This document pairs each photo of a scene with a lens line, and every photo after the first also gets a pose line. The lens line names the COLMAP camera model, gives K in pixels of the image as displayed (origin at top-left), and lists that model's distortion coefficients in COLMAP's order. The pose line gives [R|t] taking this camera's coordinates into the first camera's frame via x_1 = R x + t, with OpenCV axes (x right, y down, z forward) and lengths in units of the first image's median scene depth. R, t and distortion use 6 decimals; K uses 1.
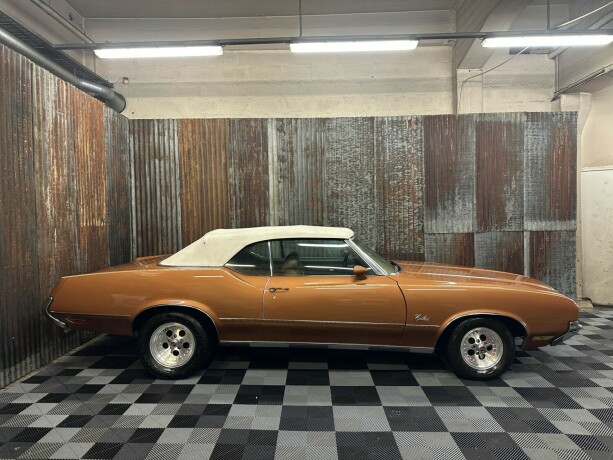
lens RADIAL K [[428.1, 0, 306.5], [0, 428.1, 230.0], [0, 0, 1]] dist [0.131340, -0.179043]
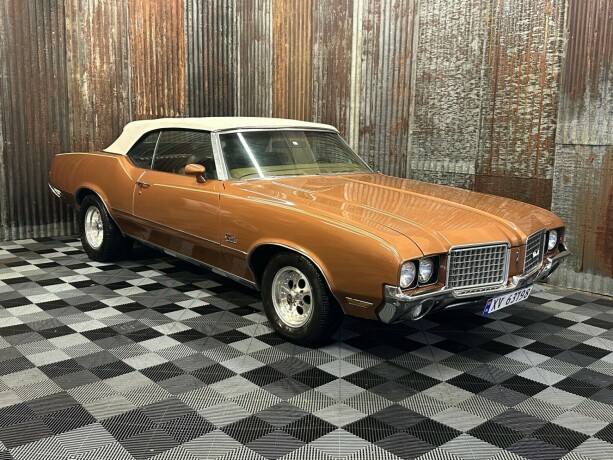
lens RADIAL K [[626.2, 0, 306.5], [0, 626.2, 230.0], [0, 0, 1]] dist [0.190364, -0.418205]
pose [[0.676318, 0.146384, -0.721918, 0.668386], [-0.051030, 0.987011, 0.152330, 0.009084], [0.734840, -0.066184, 0.675004, 0.211680]]
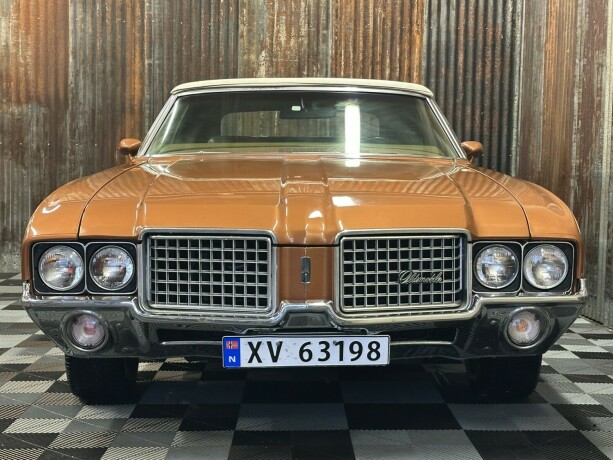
lens RADIAL K [[1014.9, 0, 306.5], [0, 1014.9, 230.0], [0, 0, 1]] dist [0.157348, -0.148843]
pose [[0.022609, 0.067954, -0.997432, 0.853307], [-0.045213, 0.996736, 0.066881, 0.061236], [0.998722, 0.043584, 0.025608, 0.714091]]
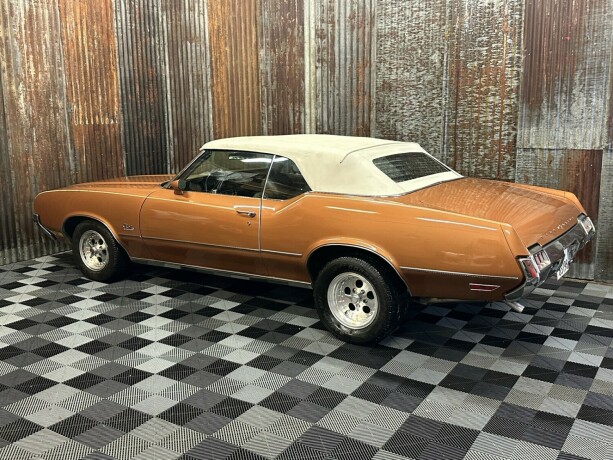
lens RADIAL K [[648.1, 0, 311.4], [0, 648.1, 229.3], [0, 0, 1]] dist [0.189735, -0.392718]
pose [[0.854404, 0.109259, -0.507992, 0.521545], [-0.020923, 0.984084, 0.176465, -0.038461], [0.519187, -0.140144, 0.843092, 0.024889]]
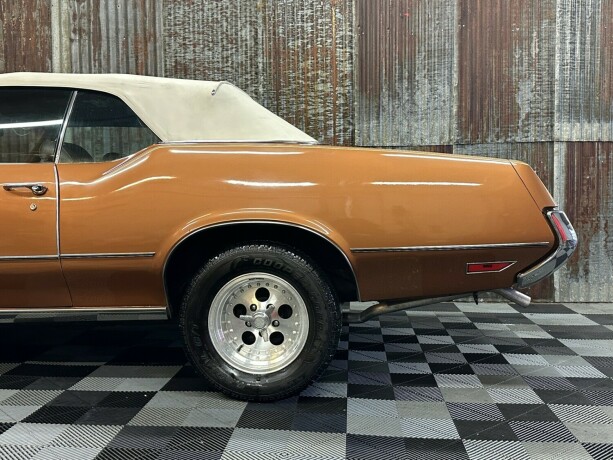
lens RADIAL K [[648.1, 0, 311.4], [0, 648.1, 229.3], [0, 0, 1]] dist [0.189735, -0.392718]
pose [[0.997918, 0.014187, -0.062919, 0.273676], [-0.012788, 0.999663, 0.022591, 0.090387], [0.063218, -0.021740, 0.997763, 0.228923]]
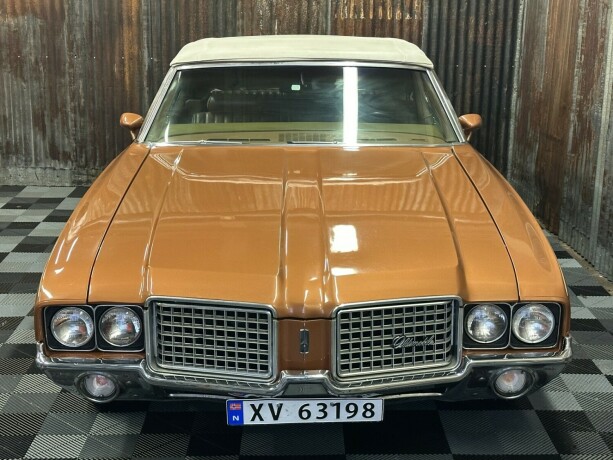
lens RADIAL K [[1014.9, 0, 306.5], [0, 1014.9, 230.0], [0, 0, 1]] dist [0.157348, -0.148843]
pose [[0.020324, 0.248100, -0.968521, 0.852767], [-0.042317, 0.968067, 0.247095, -0.062490], [0.998897, 0.035963, 0.030174, 0.710703]]
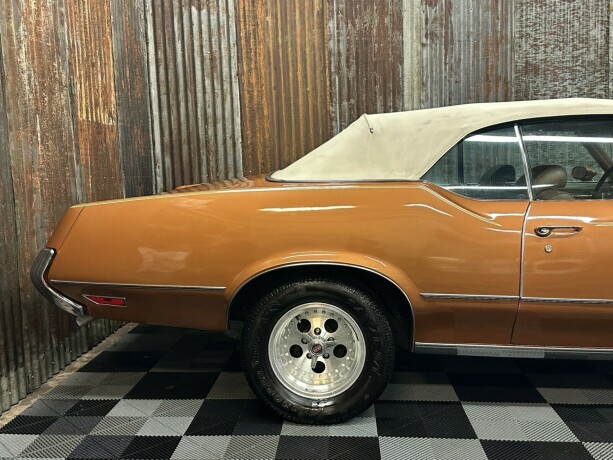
lens RADIAL K [[623.8, 0, 315.6], [0, 623.8, 229.7], [0, 0, 1]] dist [0.182321, -0.364635]
pose [[0.999216, -0.009192, -0.038503, -0.167487], [0.012111, 0.997014, 0.076270, 0.051477], [0.037687, -0.076677, 0.996343, 0.208003]]
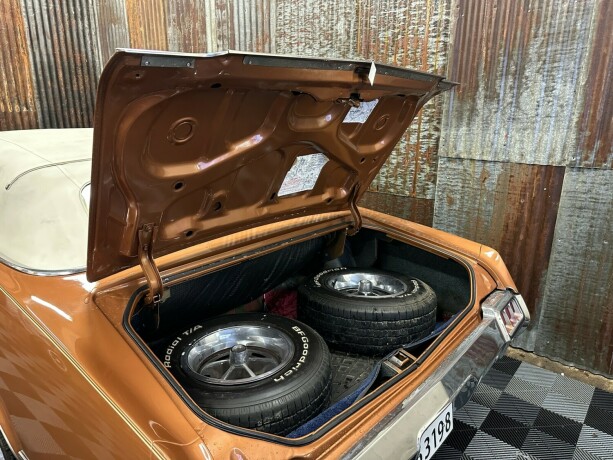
lens RADIAL K [[434.0, 0, 303.8], [0, 434.0, 231.7], [0, 0, 1]] dist [0.034837, -0.044176]
pose [[0.767372, 0.205353, -0.607429, 0.457793], [-0.039353, 0.960626, 0.275044, -0.035232], [0.639993, -0.187157, 0.745239, 0.570966]]
